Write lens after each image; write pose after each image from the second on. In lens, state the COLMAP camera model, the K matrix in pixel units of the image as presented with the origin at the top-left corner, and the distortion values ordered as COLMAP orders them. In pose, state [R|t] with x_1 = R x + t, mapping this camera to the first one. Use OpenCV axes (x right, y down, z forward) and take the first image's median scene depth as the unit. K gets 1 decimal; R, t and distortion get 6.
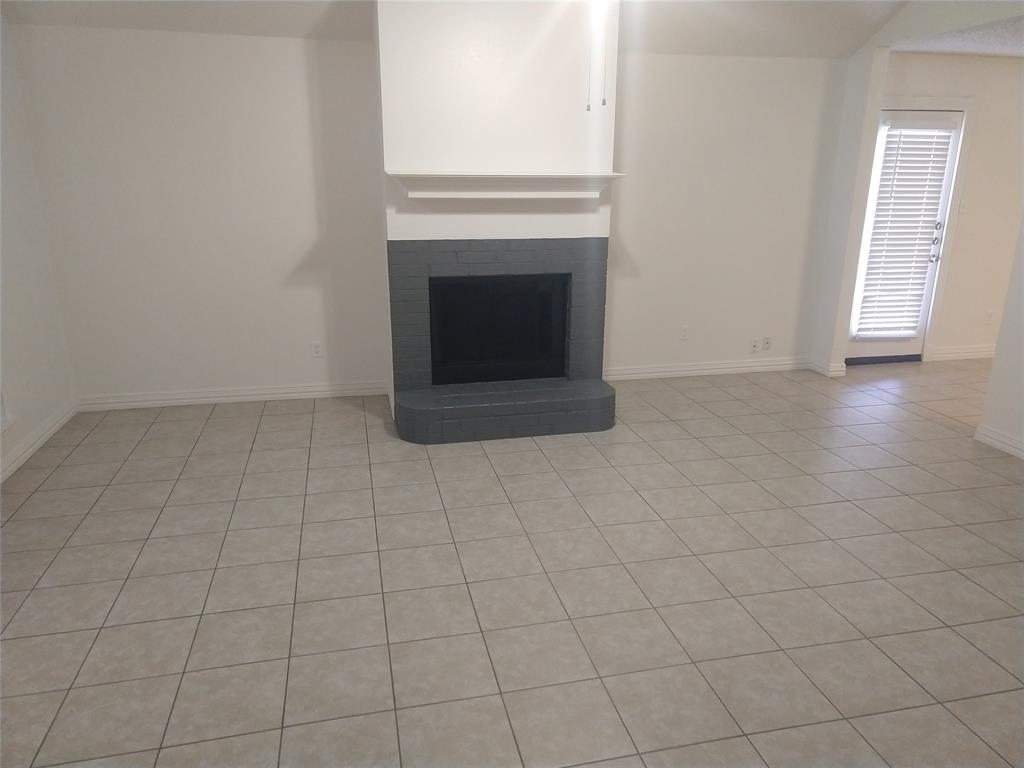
lens RADIAL K [[744.4, 0, 512.0], [0, 744.4, 384.0], [0, 0, 1]] dist [0.039625, -0.001745]
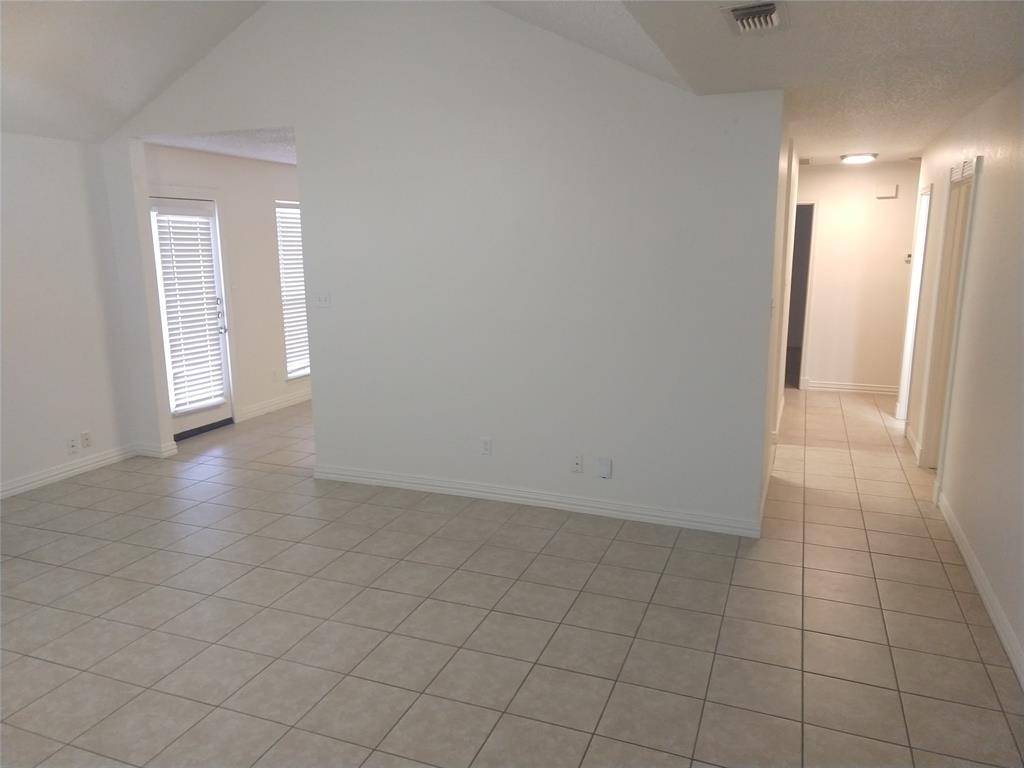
lens RADIAL K [[744.4, 0, 512.0], [0, 744.4, 384.0], [0, 0, 1]] dist [0.039625, -0.001745]
pose [[0.564666, -0.169739, 0.807677, -0.098476], [0.243404, 0.969345, 0.033545, -0.025511], [-0.788611, 0.177650, 0.588671, 0.041635]]
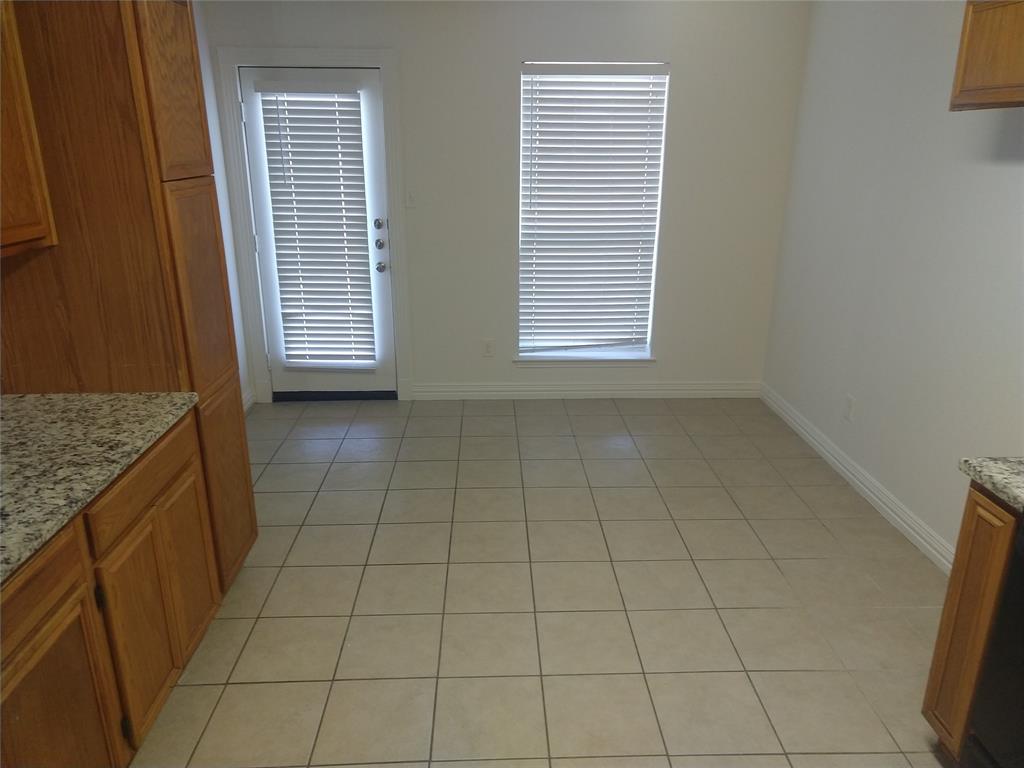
lens RADIAL K [[739.3, 0, 514.2], [0, 739.3, 381.5], [0, 0, 1]] dist [0.048352, -0.029695]
pose [[0.982084, 0.057346, -0.179507, 0.854188], [-0.050679, 0.997852, 0.041516, -0.092851], [0.181503, -0.031675, 0.982880, 0.299488]]
